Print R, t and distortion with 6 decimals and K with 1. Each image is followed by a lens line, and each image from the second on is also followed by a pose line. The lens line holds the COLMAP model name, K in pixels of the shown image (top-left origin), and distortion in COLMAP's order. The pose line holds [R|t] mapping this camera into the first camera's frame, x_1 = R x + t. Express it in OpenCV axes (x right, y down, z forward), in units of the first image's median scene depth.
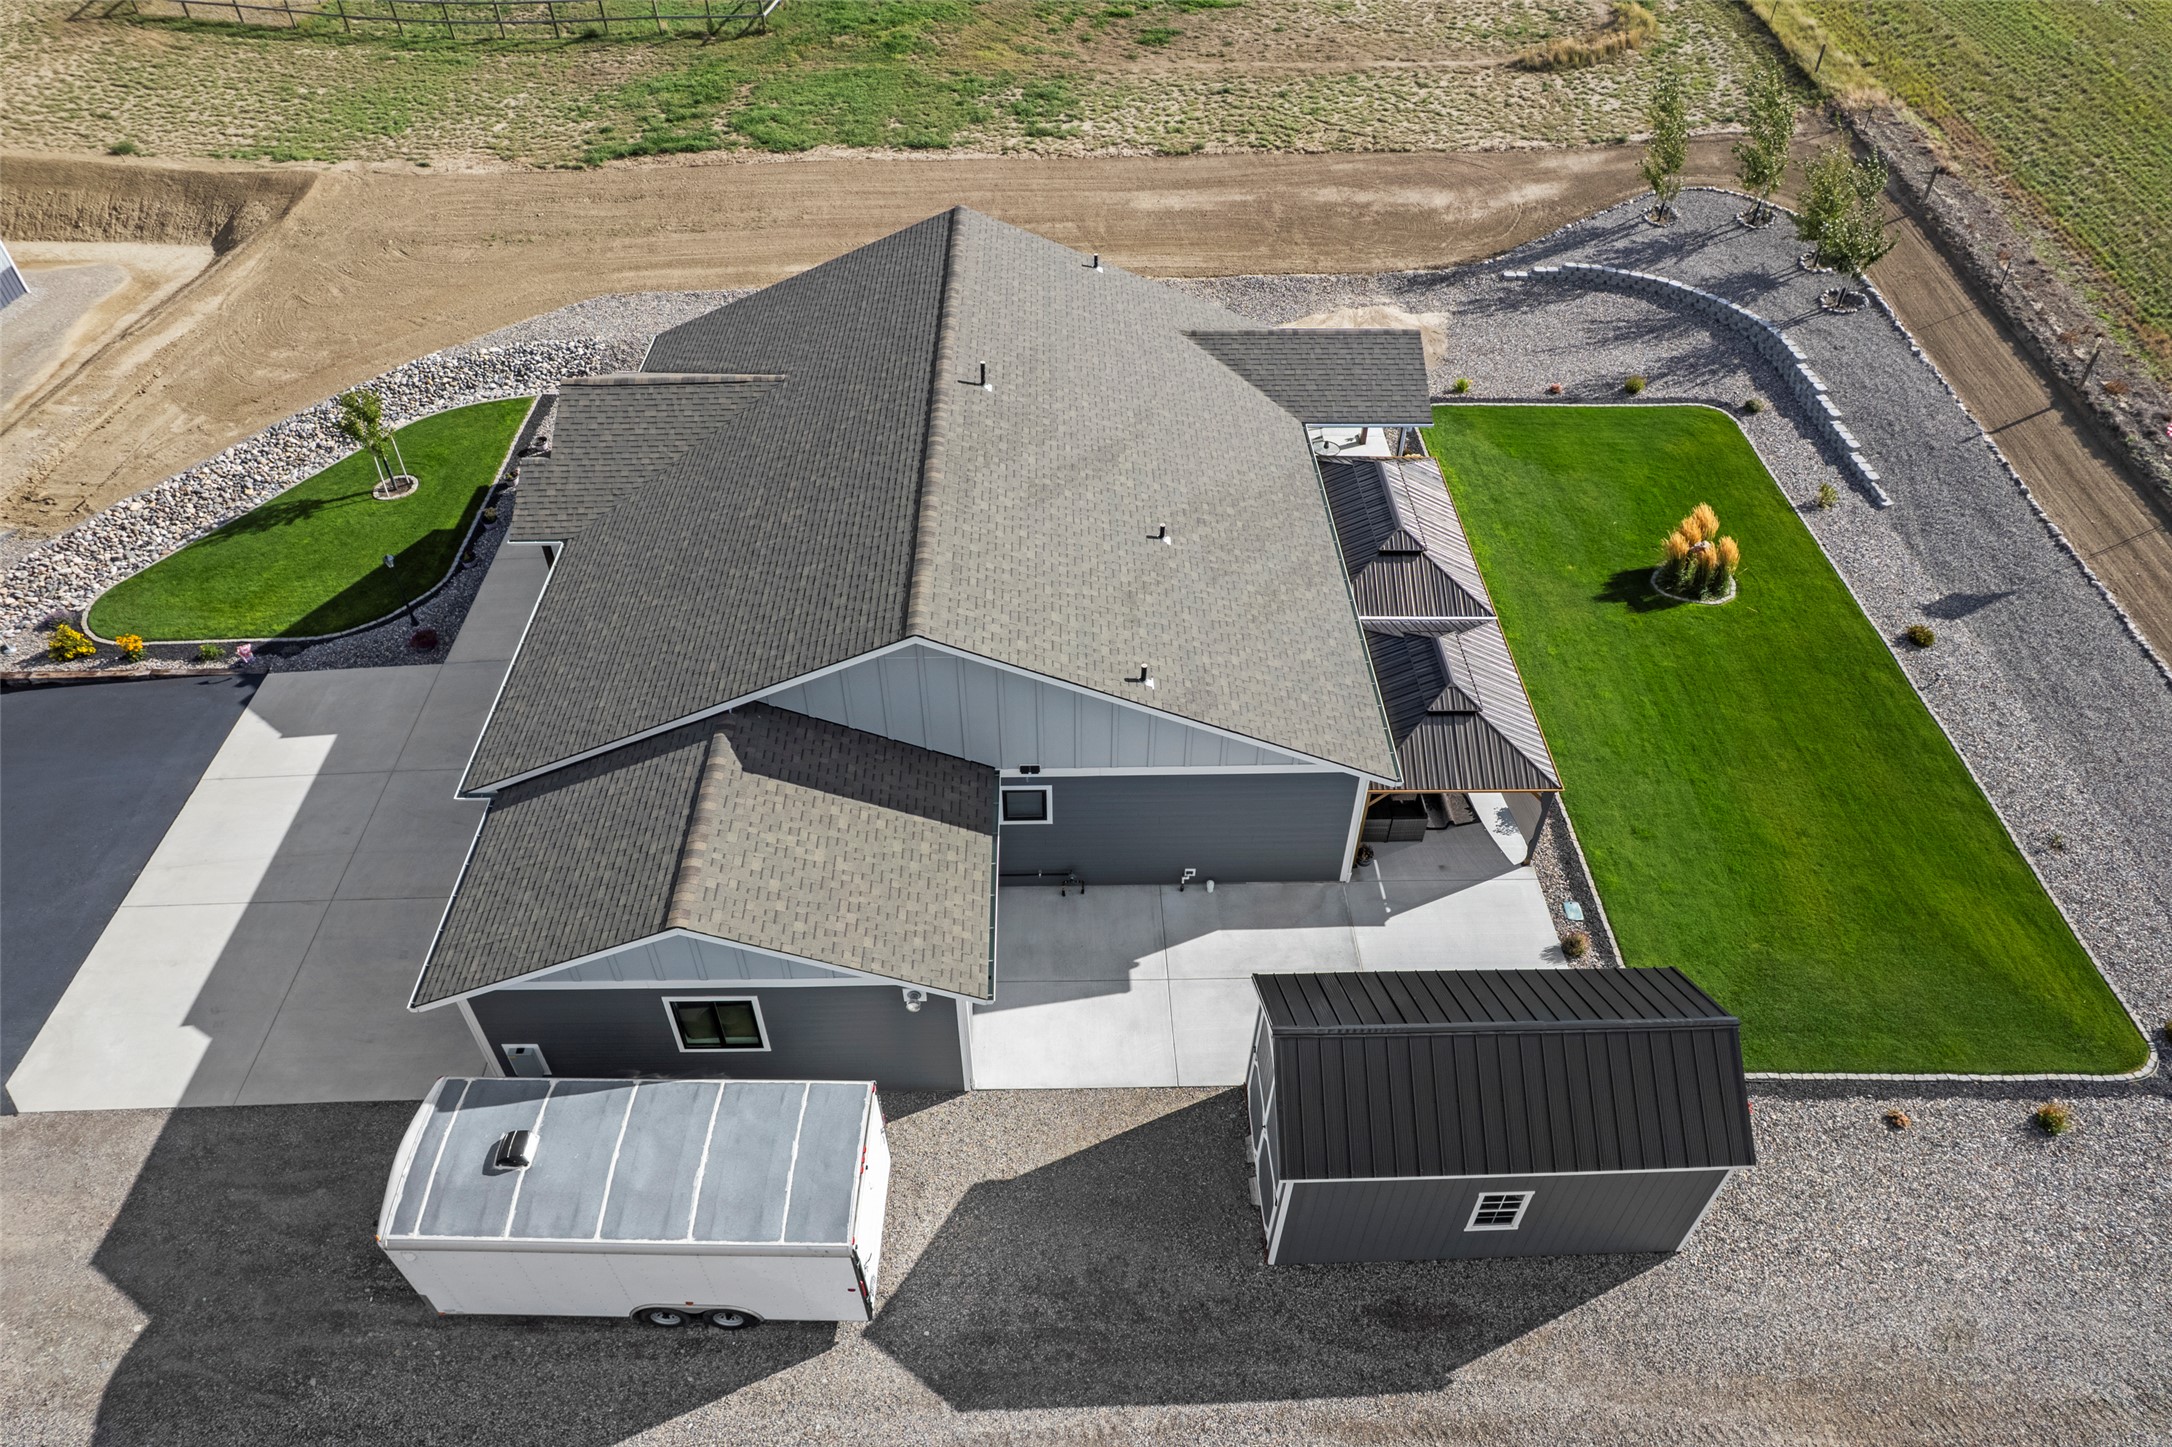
lens RADIAL K [[1405.4, 0, 1091.3], [0, 1405.4, 715.8], [0, 0, 1]] dist [-0.086450, 0.077889]
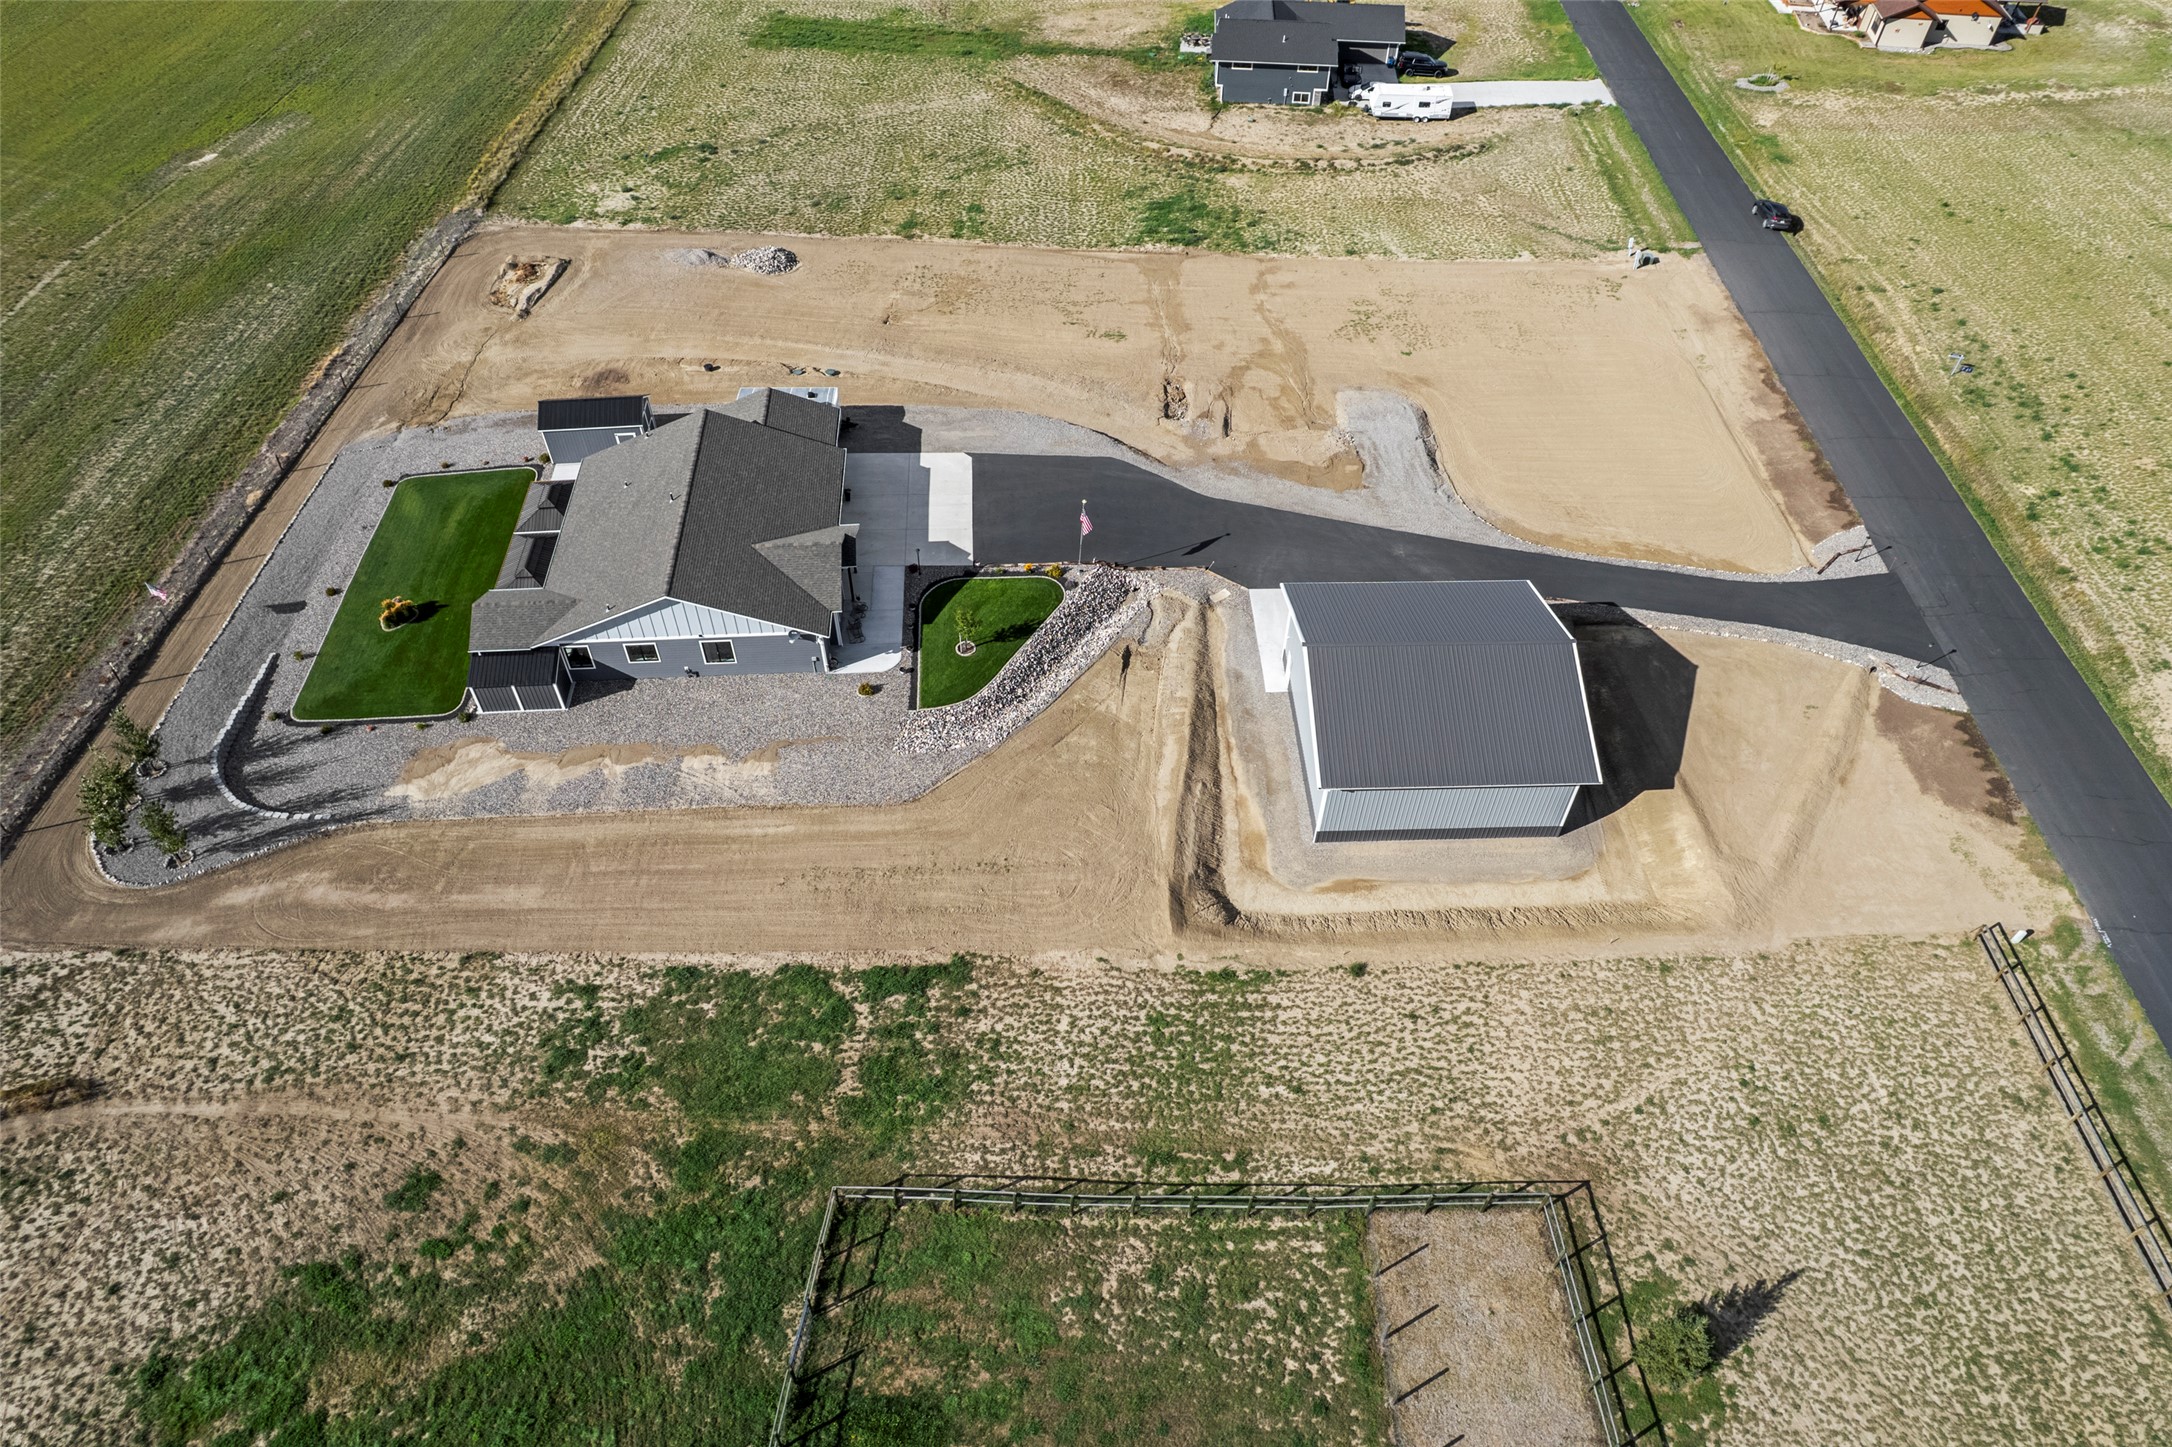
lens RADIAL K [[1391.6, 0, 1087.6], [0, 1391.6, 729.9], [0, 0, 1]] dist [-0.081380, 0.074223]
pose [[-0.999181, 0.014761, -0.037683, -0.557754], [-0.037700, -0.000902, 0.999289, -2.119365], [0.014716, 0.999891, 0.001457, 1.028108]]
